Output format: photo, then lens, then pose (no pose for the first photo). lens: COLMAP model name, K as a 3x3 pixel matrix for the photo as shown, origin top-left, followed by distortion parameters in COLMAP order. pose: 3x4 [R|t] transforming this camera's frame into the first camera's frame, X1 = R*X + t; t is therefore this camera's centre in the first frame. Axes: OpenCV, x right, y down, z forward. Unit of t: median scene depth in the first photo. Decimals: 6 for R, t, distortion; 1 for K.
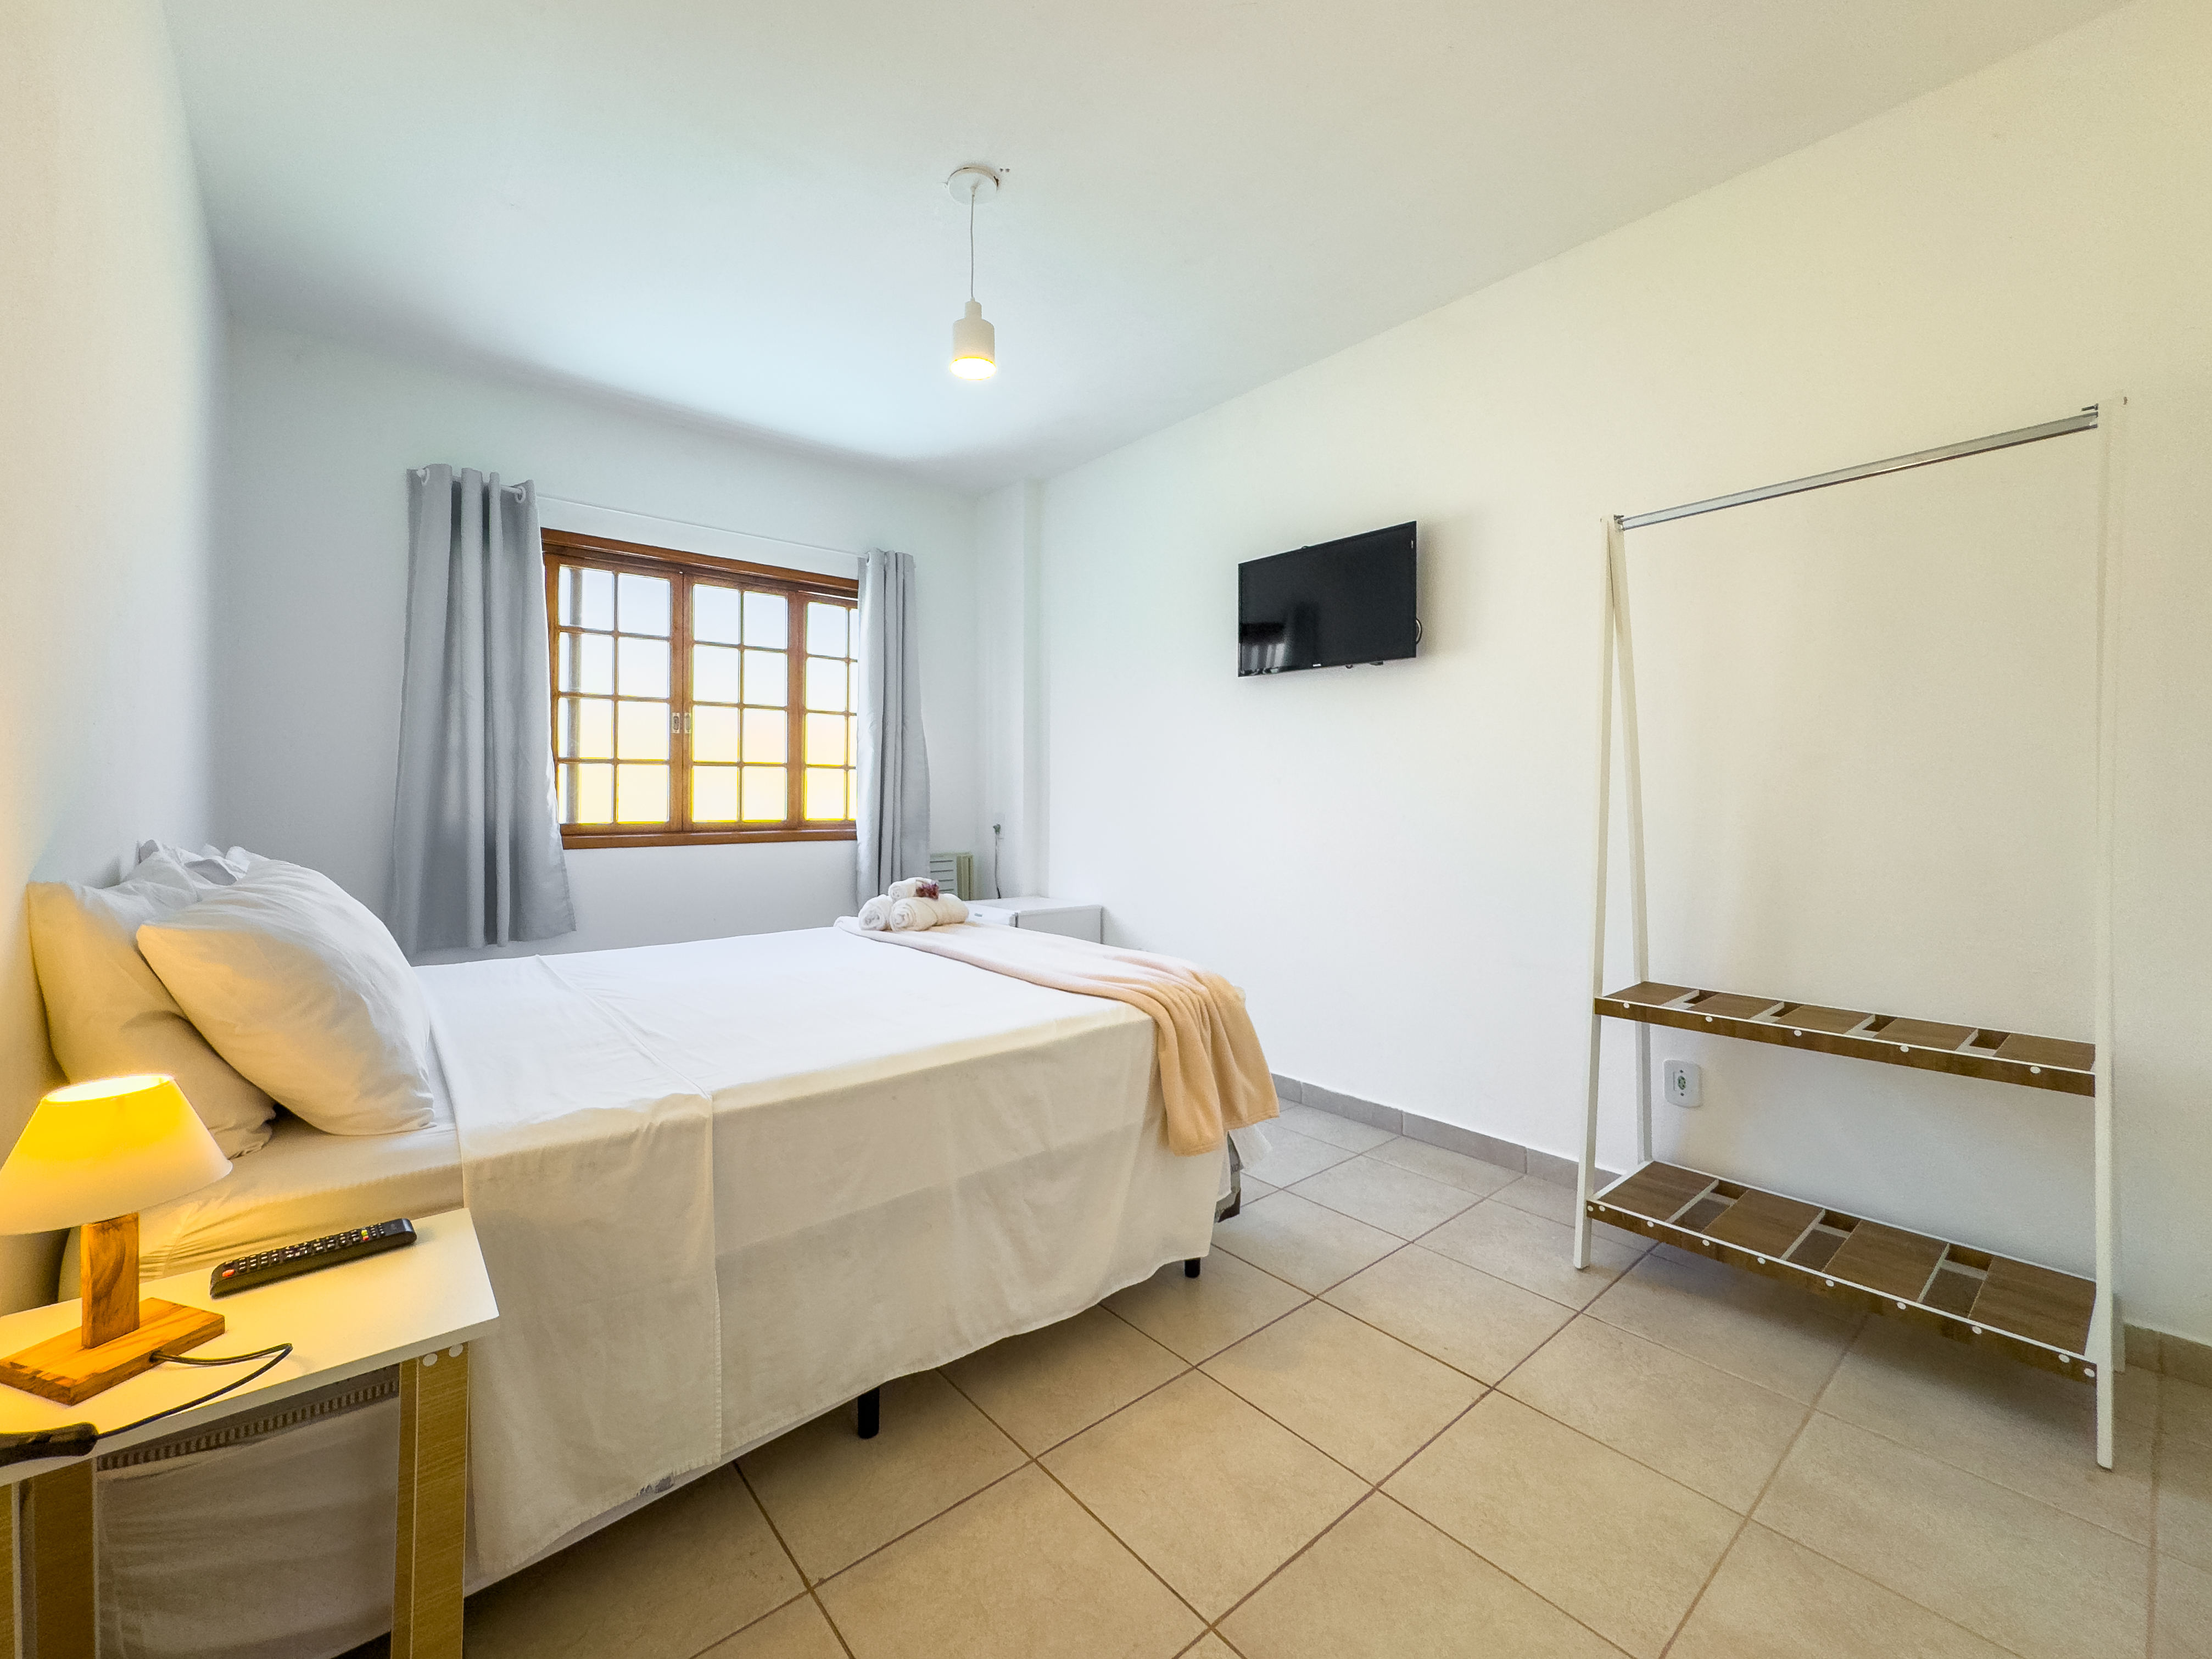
lens RADIAL K [[893.6, 0, 1086.3], [0, 893.6, 799.7], [0, 0, 1]] dist [-0.002618, -0.000615]
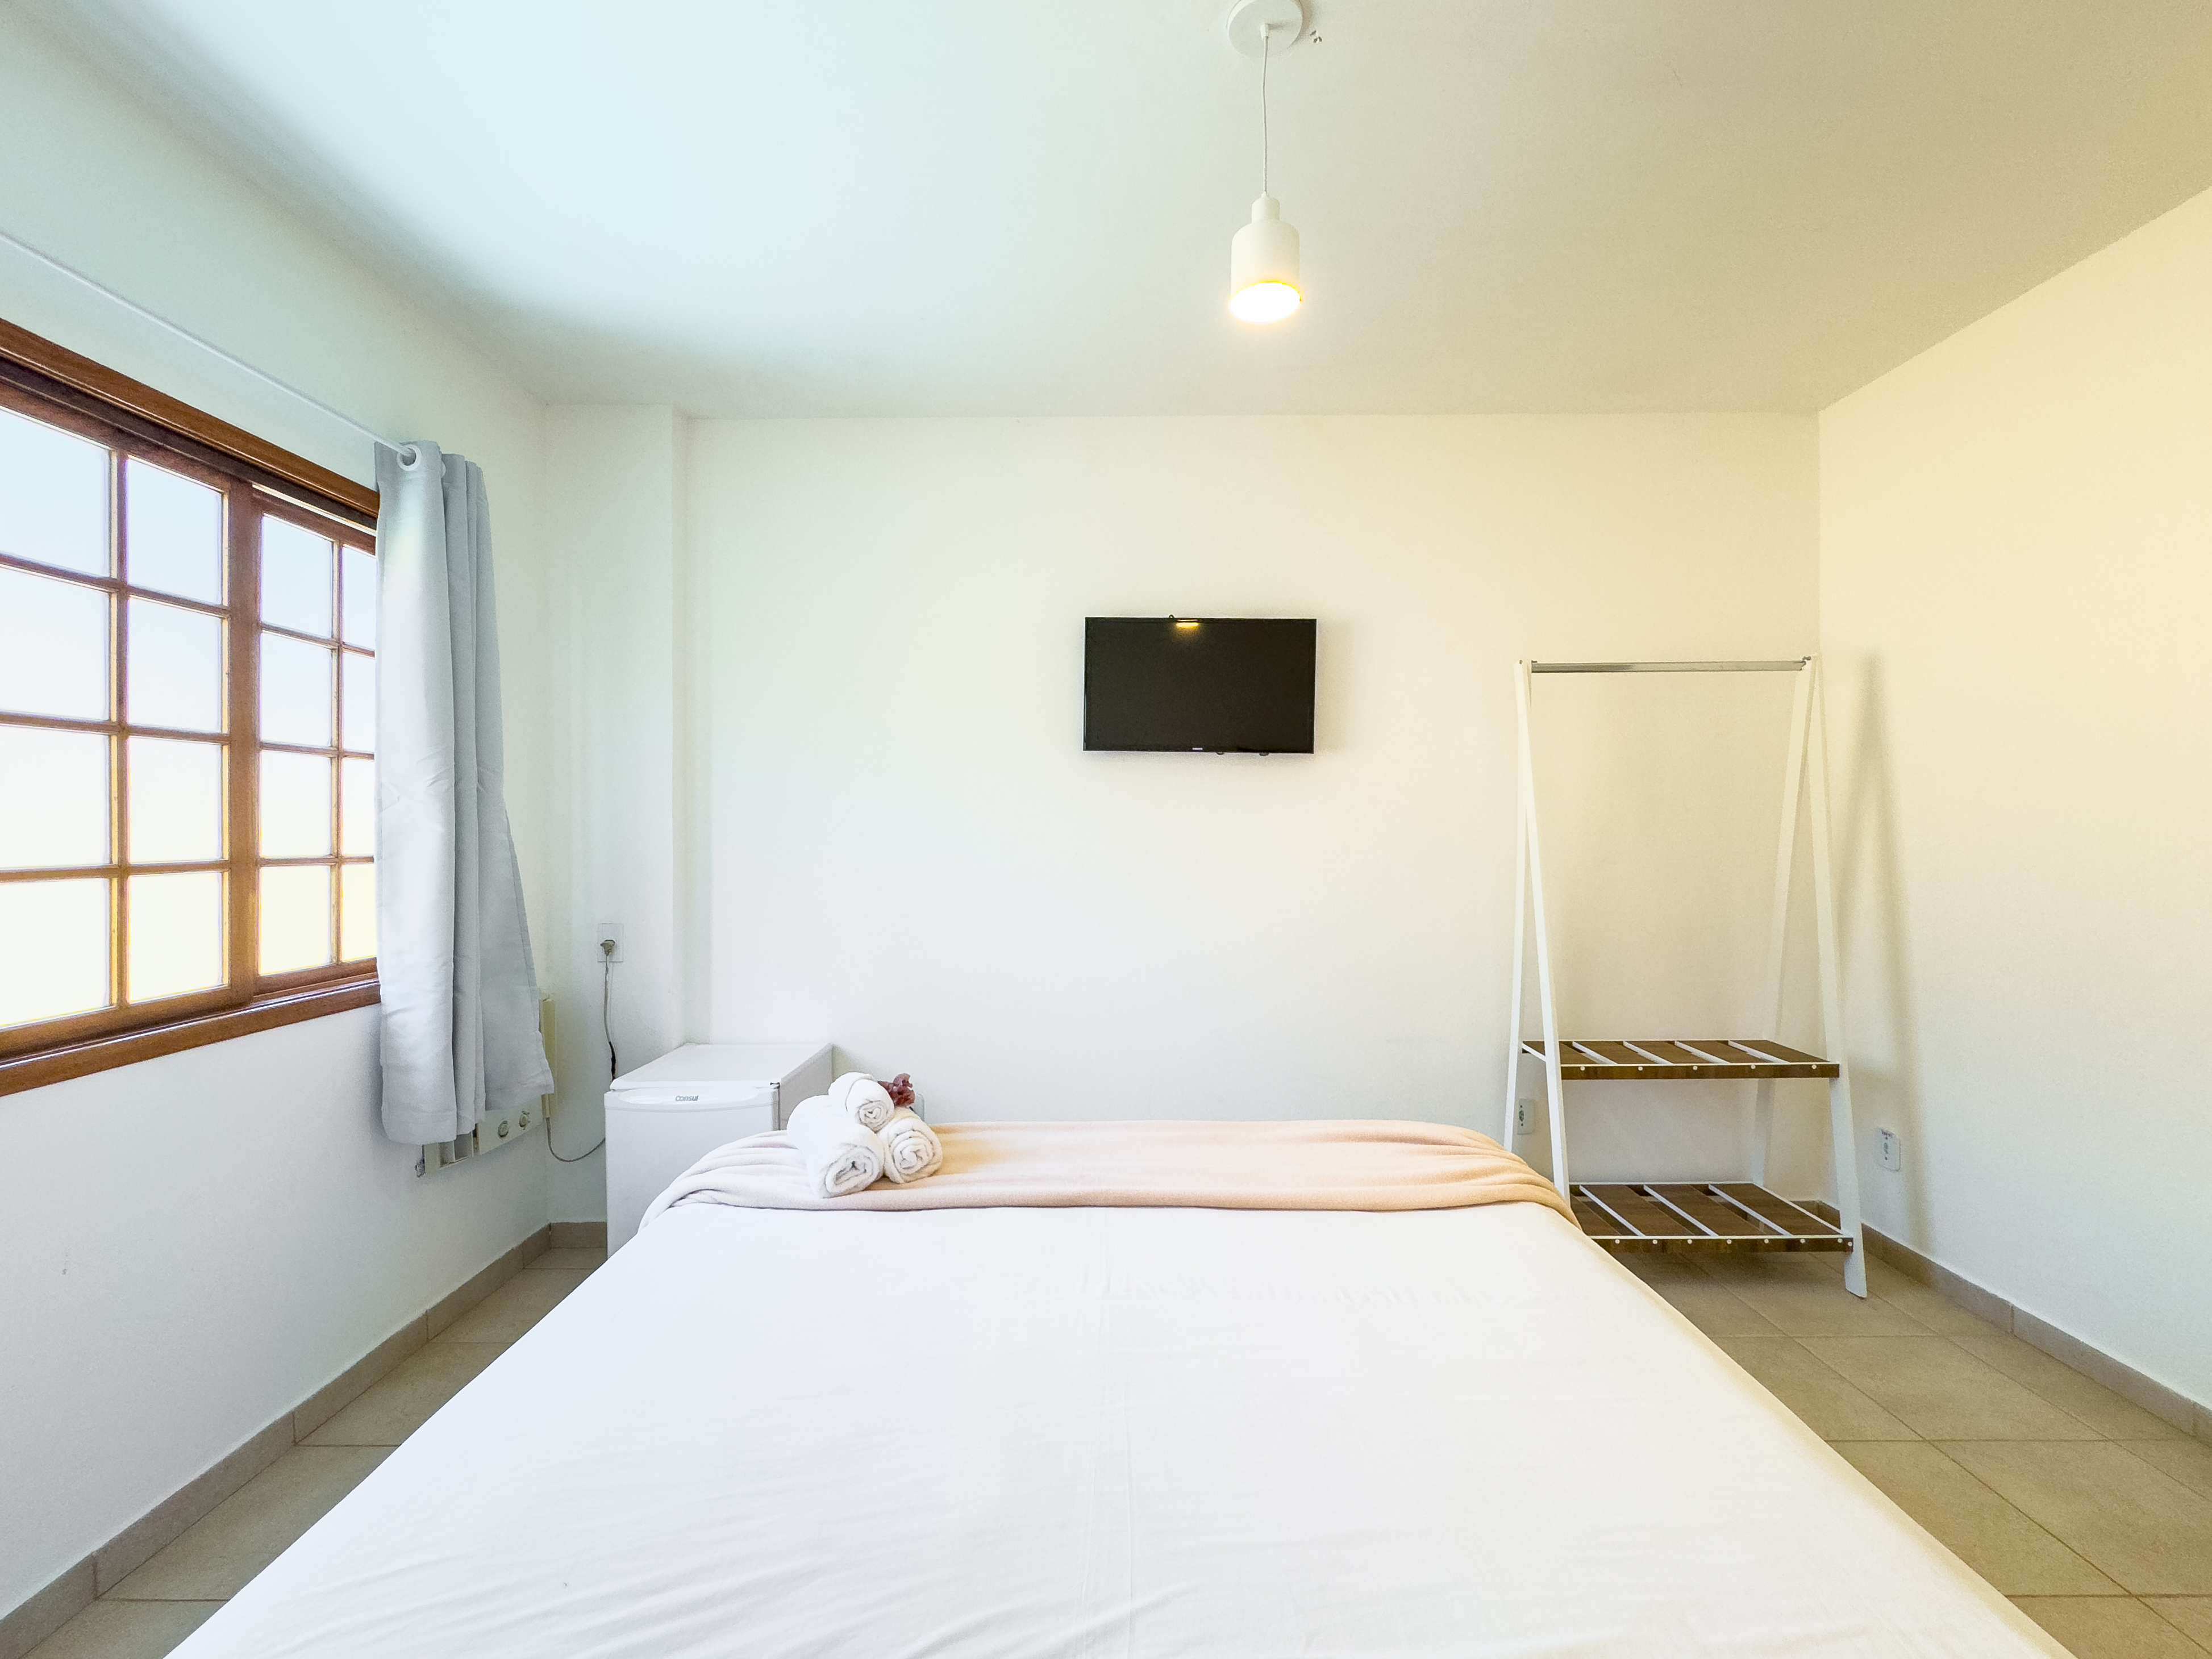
lens RADIAL K [[893.5, 0, 1101.6], [0, 893.5, 830.7], [0, 0, 1]] dist [-0.002618, -0.000615]
pose [[0.647544, -0.009246, 0.761972, -0.917312], [0.005735, 0.999957, 0.007259, -0.131908], [-0.762007, -0.000331, 0.647569, 0.867343]]
